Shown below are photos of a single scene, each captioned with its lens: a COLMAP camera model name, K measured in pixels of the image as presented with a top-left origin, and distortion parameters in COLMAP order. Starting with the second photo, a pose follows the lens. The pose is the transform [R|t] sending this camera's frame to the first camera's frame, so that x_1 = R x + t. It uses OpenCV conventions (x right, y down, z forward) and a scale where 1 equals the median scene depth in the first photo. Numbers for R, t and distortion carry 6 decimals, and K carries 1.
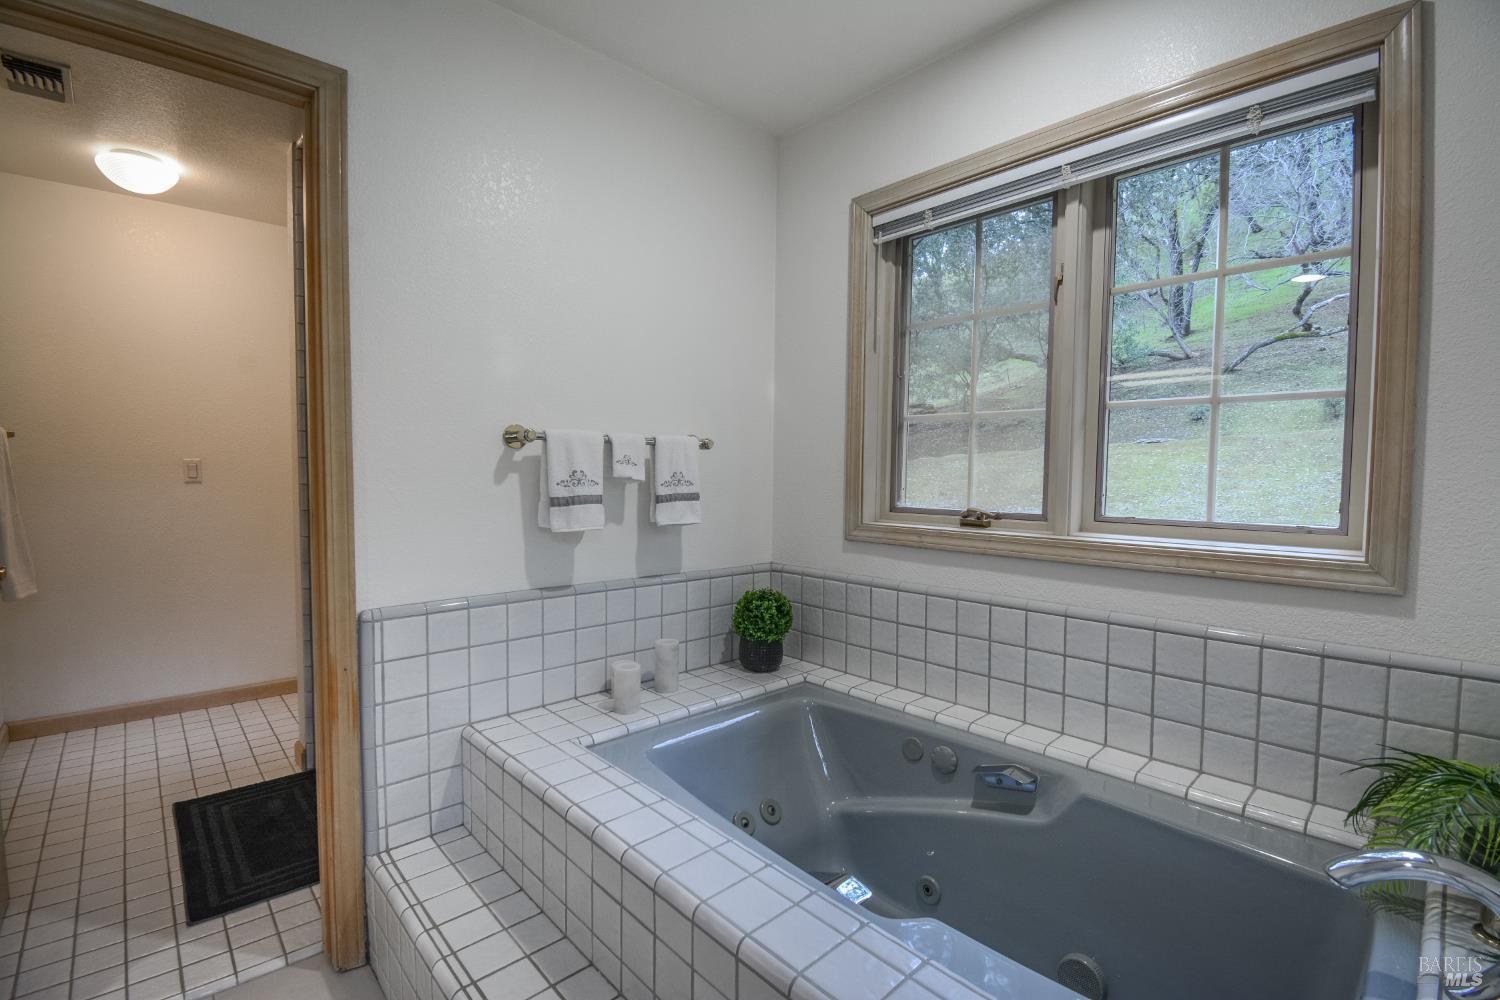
lens RADIAL K [[667.7, 0, 749.0], [0, 667.7, 499.3], [0, 0, 1]] dist [-0.007286, -0.012297]
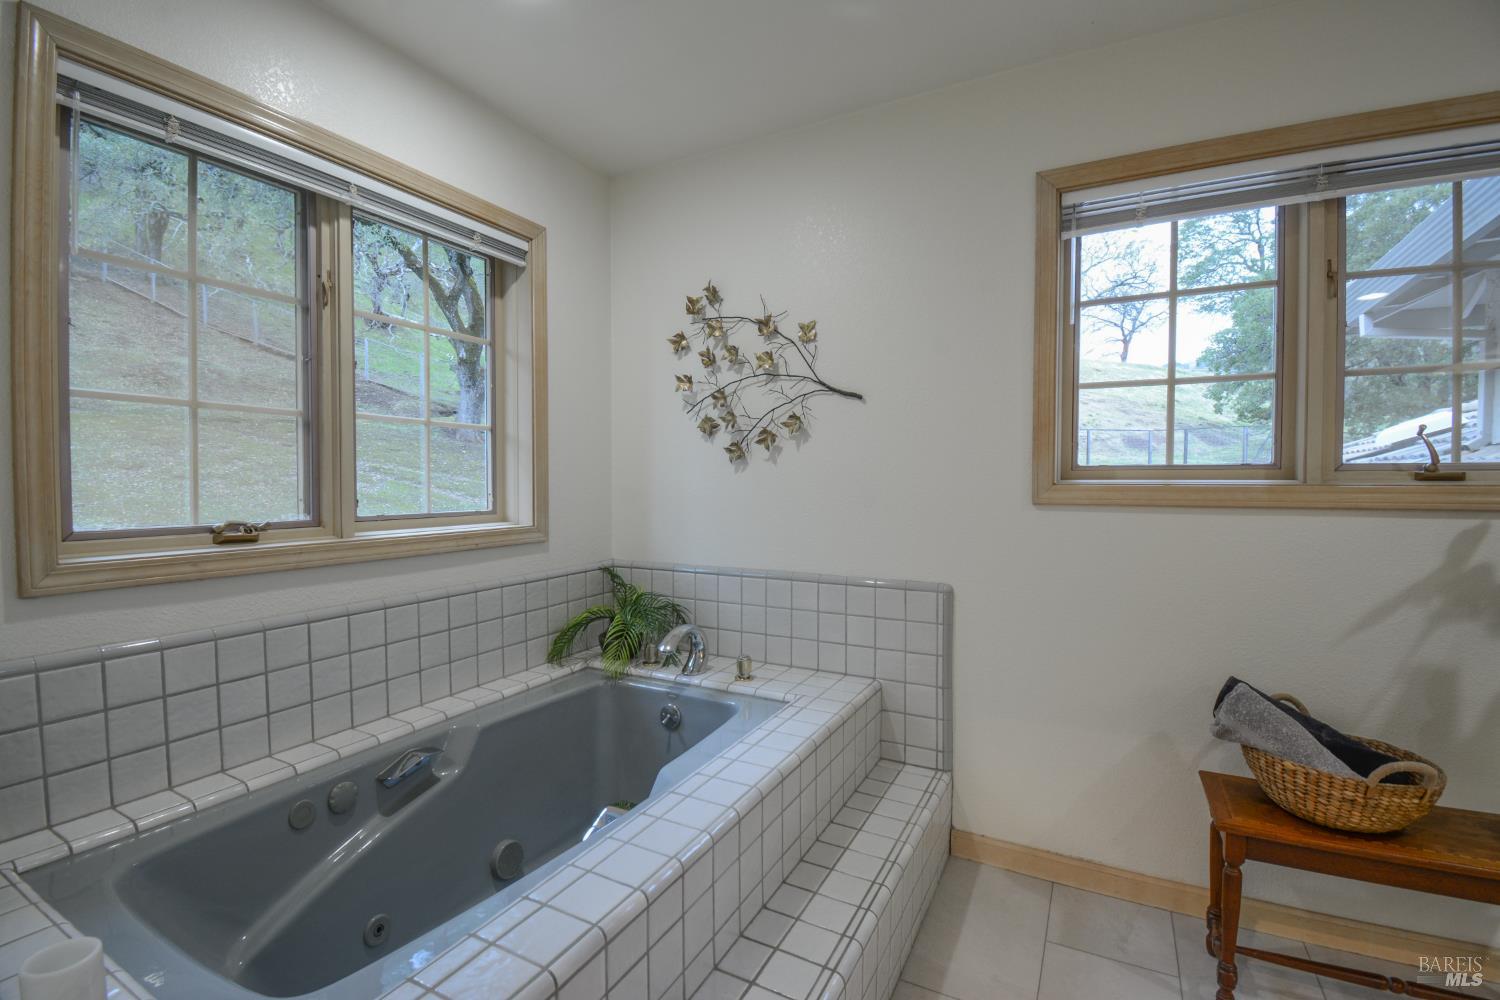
lens RADIAL K [[667.7, 0, 747.8], [0, 667.7, 504.0], [0, 0, 1]] dist [-0.007286, -0.012297]
pose [[-0.332739, -0.038104, 0.942249, -0.785880], [0.039669, 0.997733, 0.054357, -0.032641], [-0.942184, 0.055465, -0.330473, 0.836246]]
